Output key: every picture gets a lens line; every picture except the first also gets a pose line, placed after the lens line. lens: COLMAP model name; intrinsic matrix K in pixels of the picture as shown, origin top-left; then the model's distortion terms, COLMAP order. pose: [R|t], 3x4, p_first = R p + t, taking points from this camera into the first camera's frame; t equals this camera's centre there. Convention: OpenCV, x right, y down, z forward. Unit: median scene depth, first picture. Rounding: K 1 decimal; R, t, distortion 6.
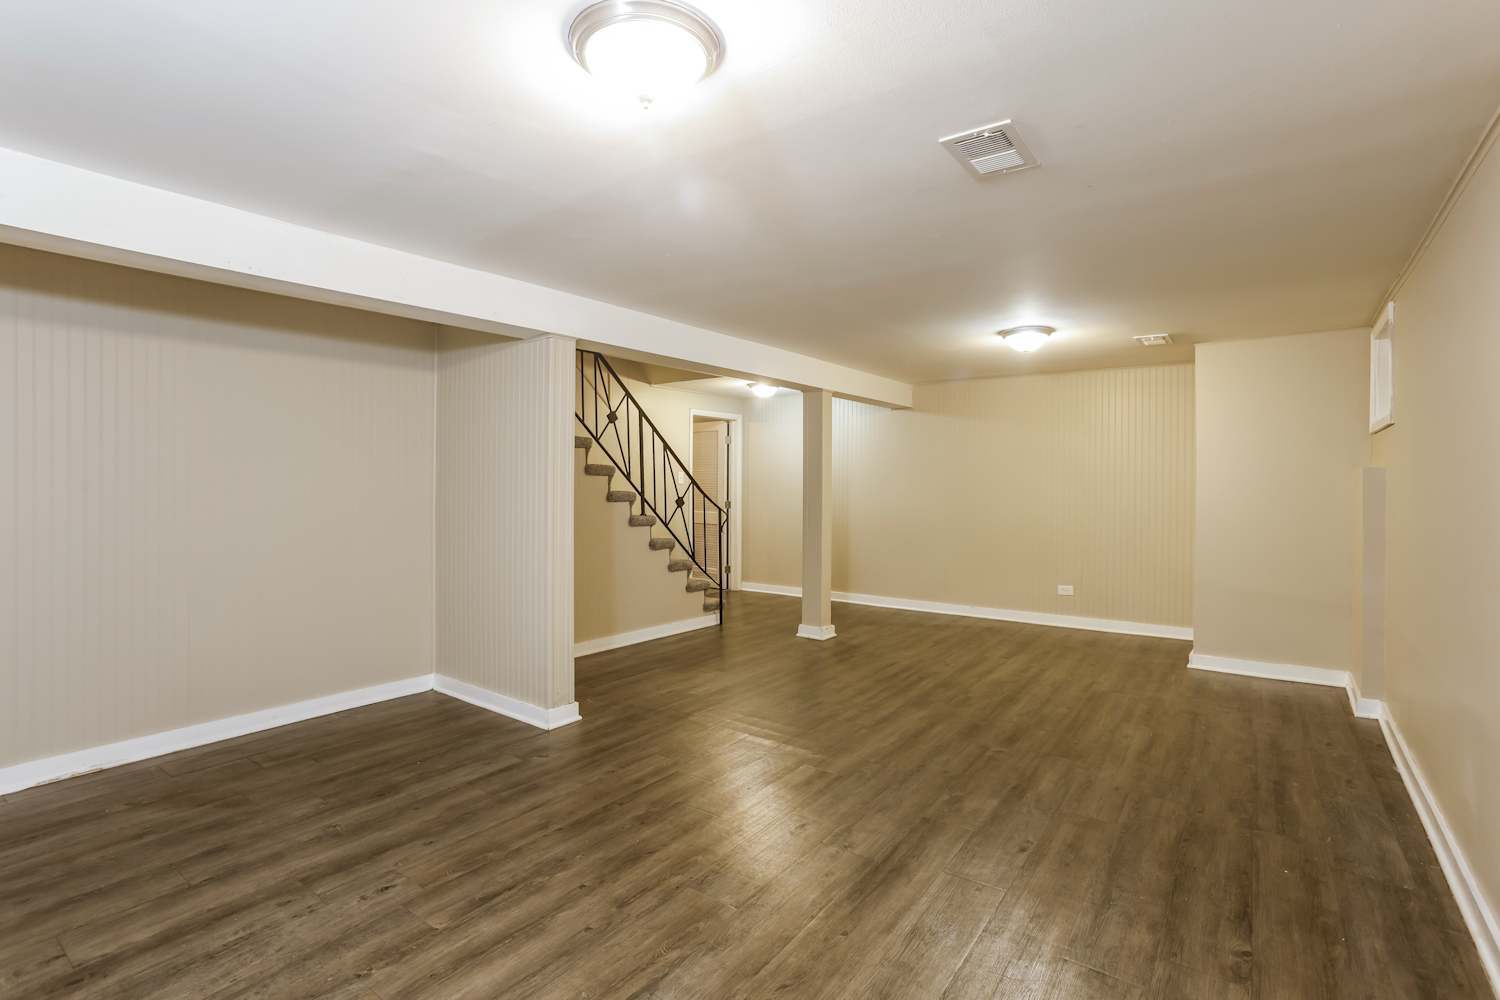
lens RADIAL K [[711.4, 0, 750.0], [0, 711.4, 500.0], [0, 0, 1]] dist [-0.000036, 0.000179]
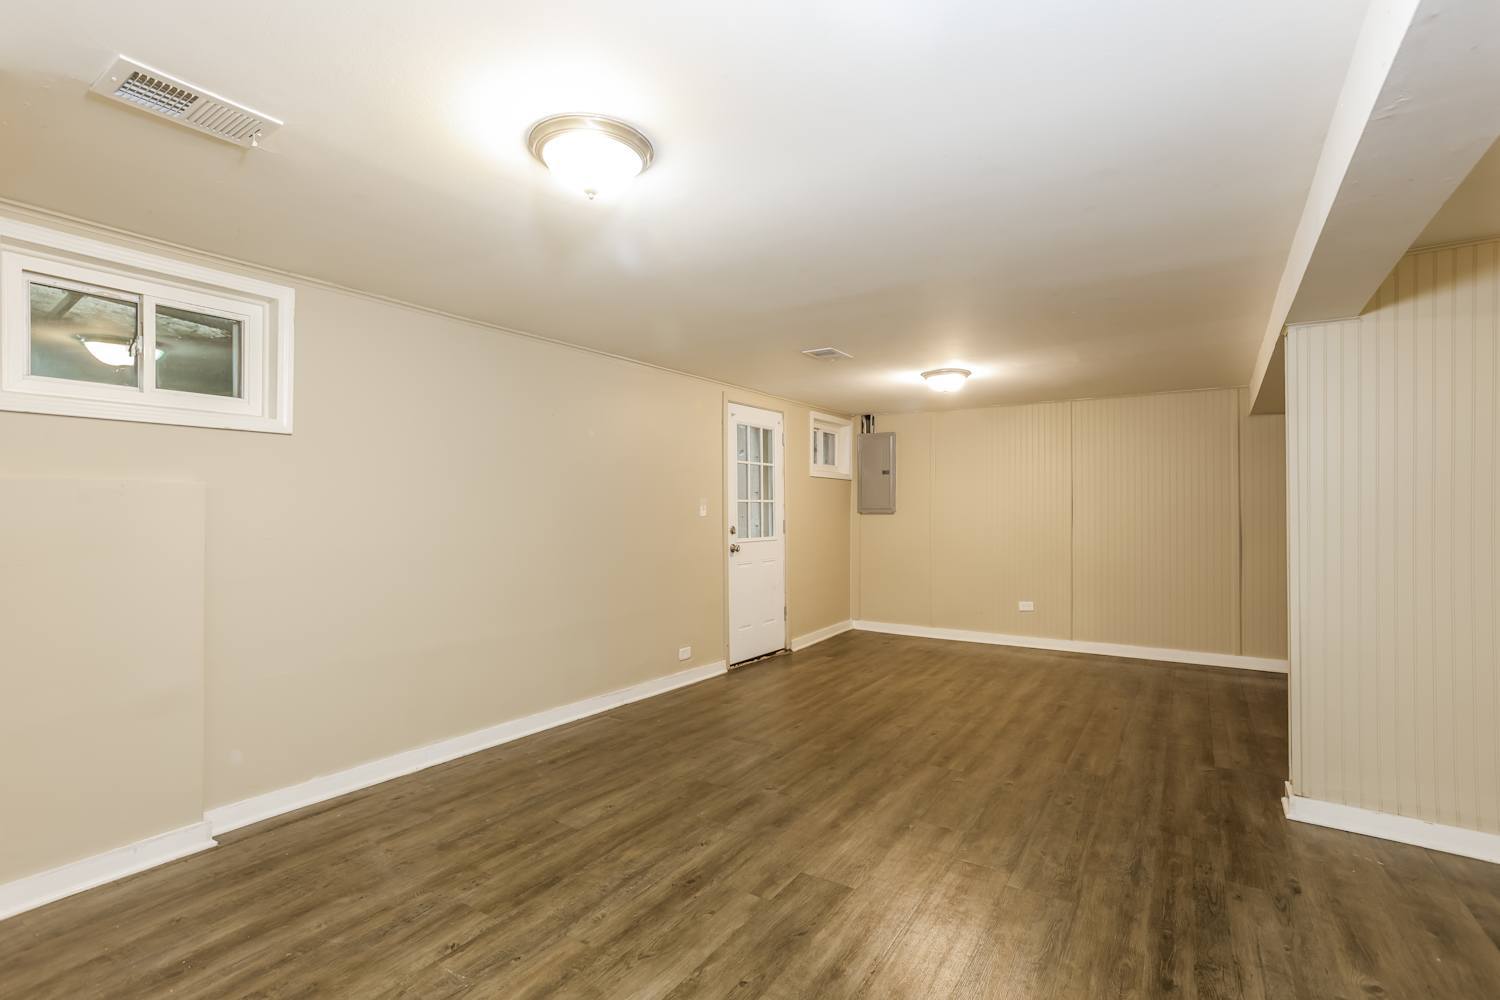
lens RADIAL K [[711.4, 0, 750.0], [0, 711.4, 500.0], [0, 0, 1]] dist [-0.000036, 0.000179]
pose [[-0.998041, -0.009250, -0.061880, 0.466984], [-0.009694, 0.999929, 0.006874, -0.041066], [0.061812, 0.007460, -0.998060, 2.062944]]
